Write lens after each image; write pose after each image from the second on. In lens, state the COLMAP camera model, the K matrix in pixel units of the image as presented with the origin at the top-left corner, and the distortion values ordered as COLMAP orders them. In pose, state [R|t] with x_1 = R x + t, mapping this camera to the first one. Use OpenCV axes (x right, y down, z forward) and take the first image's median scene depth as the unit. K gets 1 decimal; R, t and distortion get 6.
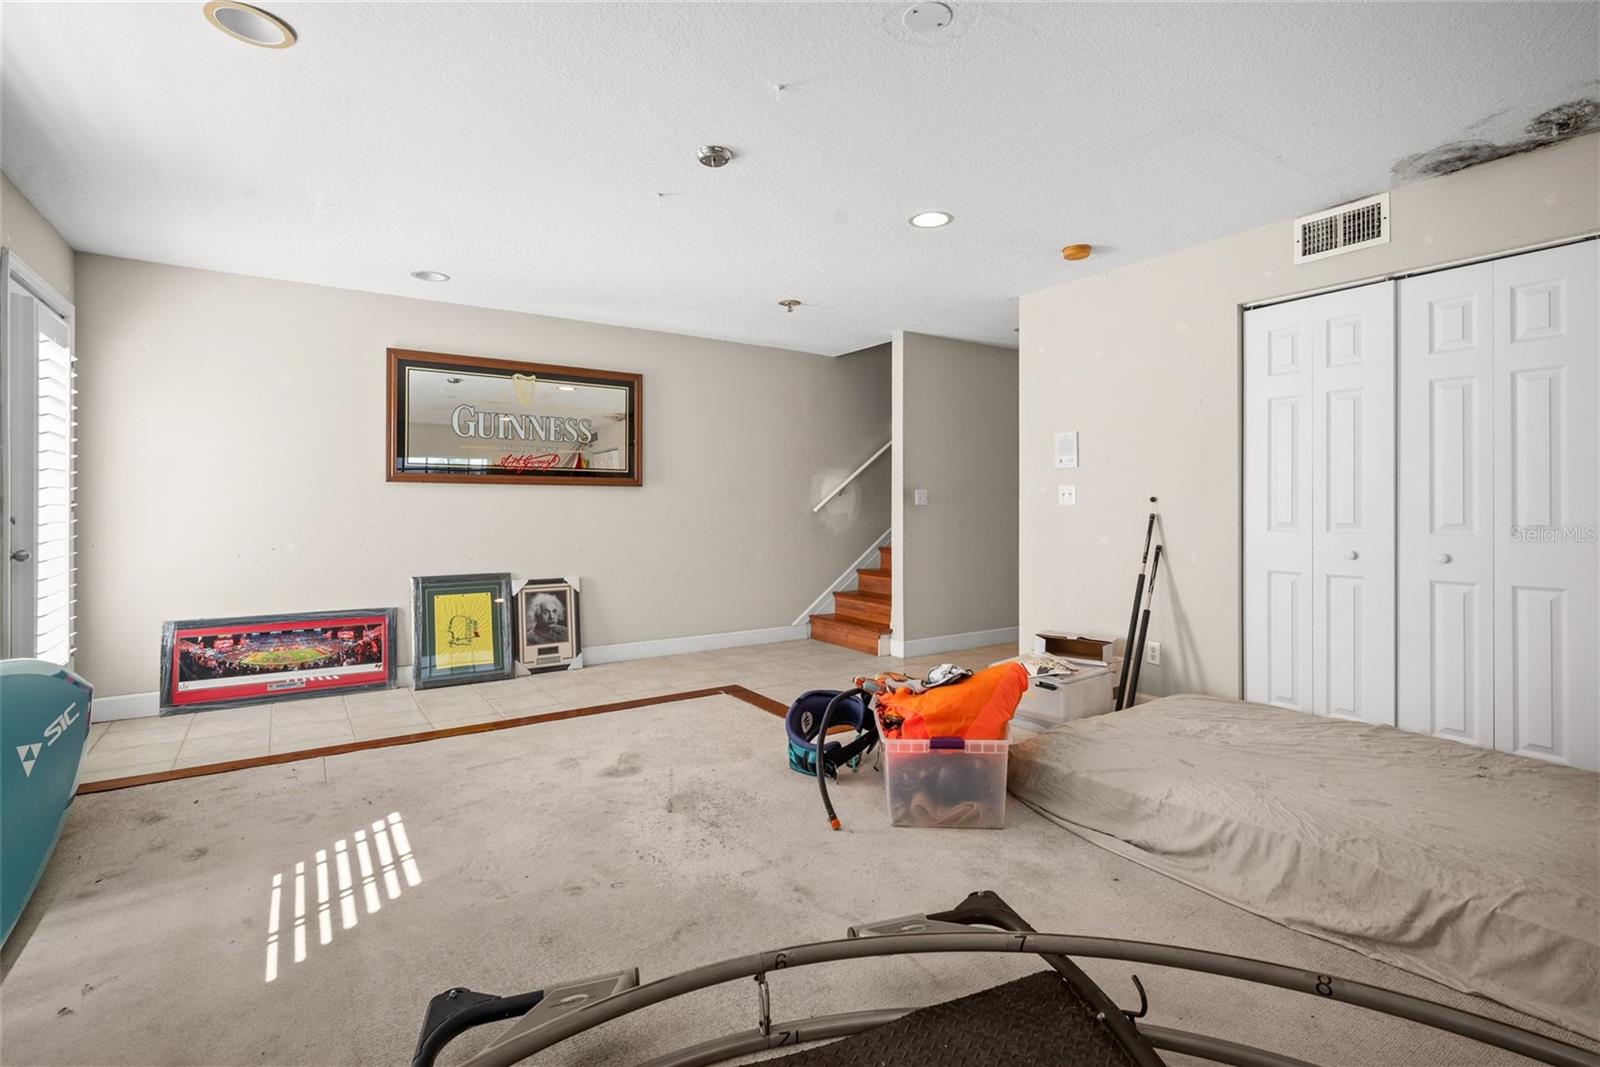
lens RADIAL K [[754.7, 0, 810.3], [0, 754.7, 505.8], [0, 0, 1]] dist [0.005098, 0.000865]
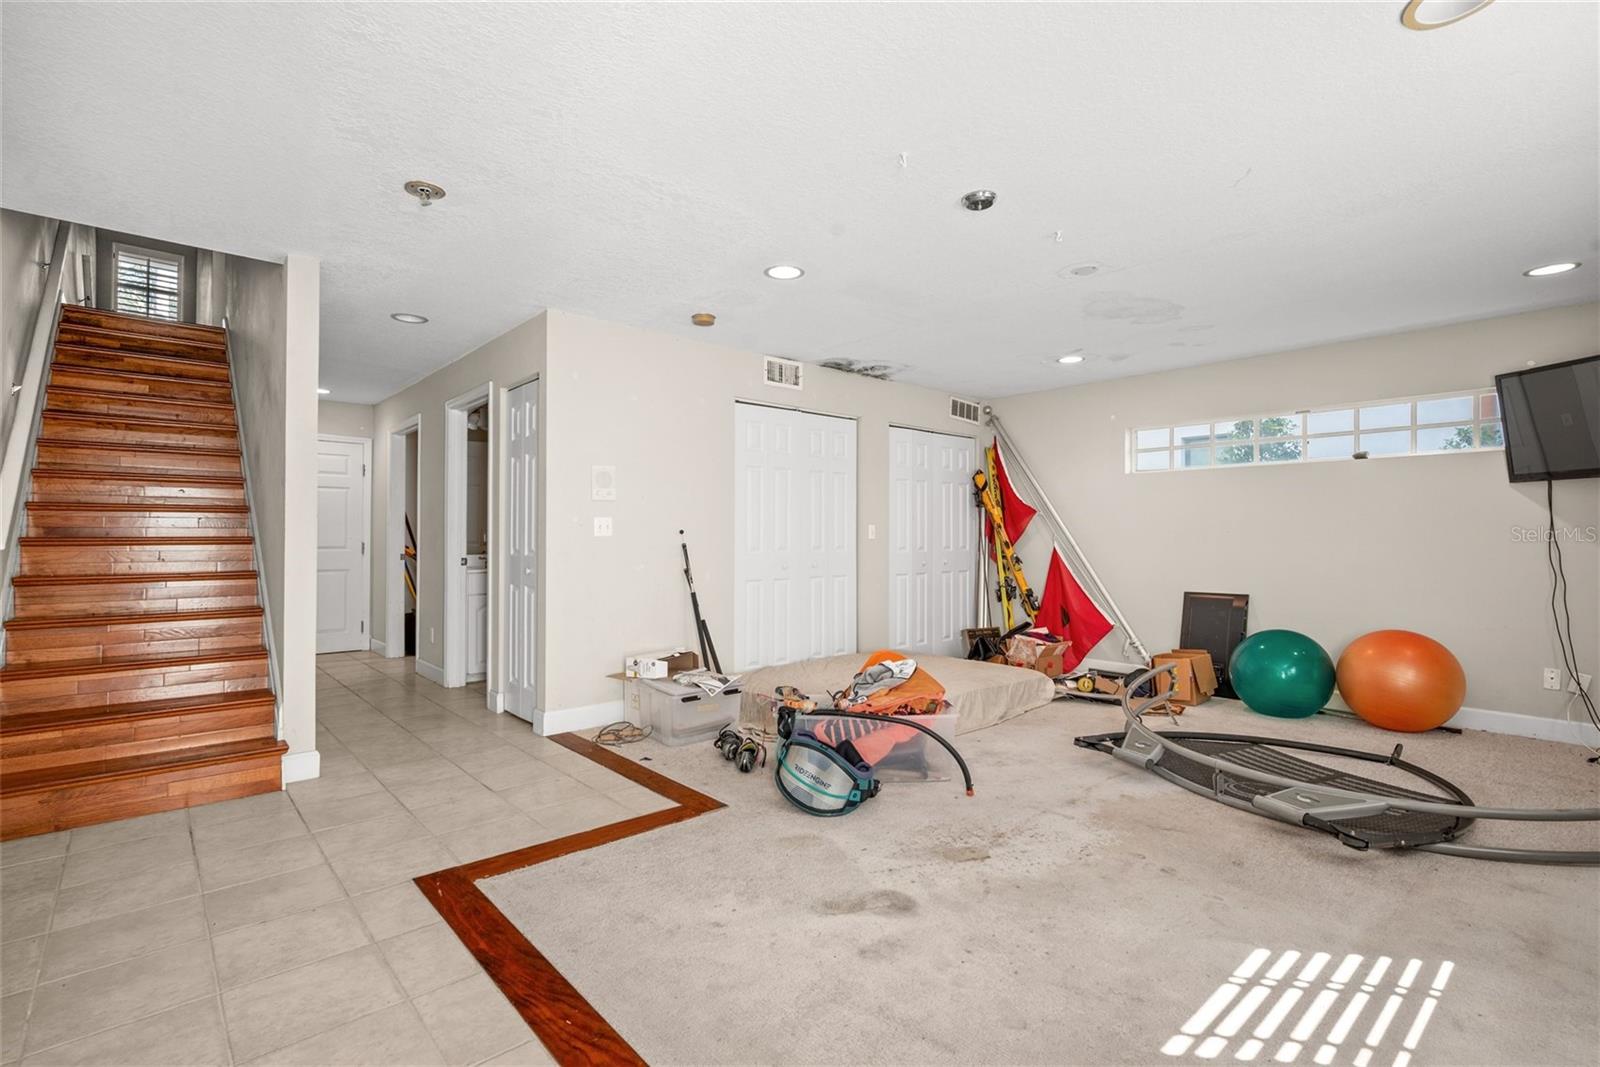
lens RADIAL K [[754.7, 0, 800.5], [0, 754.7, 536.8], [0, 0, 1]] dist [0.005098, 0.000865]
pose [[-0.135087, 0.003651, 0.990827, -1.175543], [-0.001525, 0.999991, -0.003893, 0.005237], [-0.990833, -0.002037, -0.135081, 1.458623]]
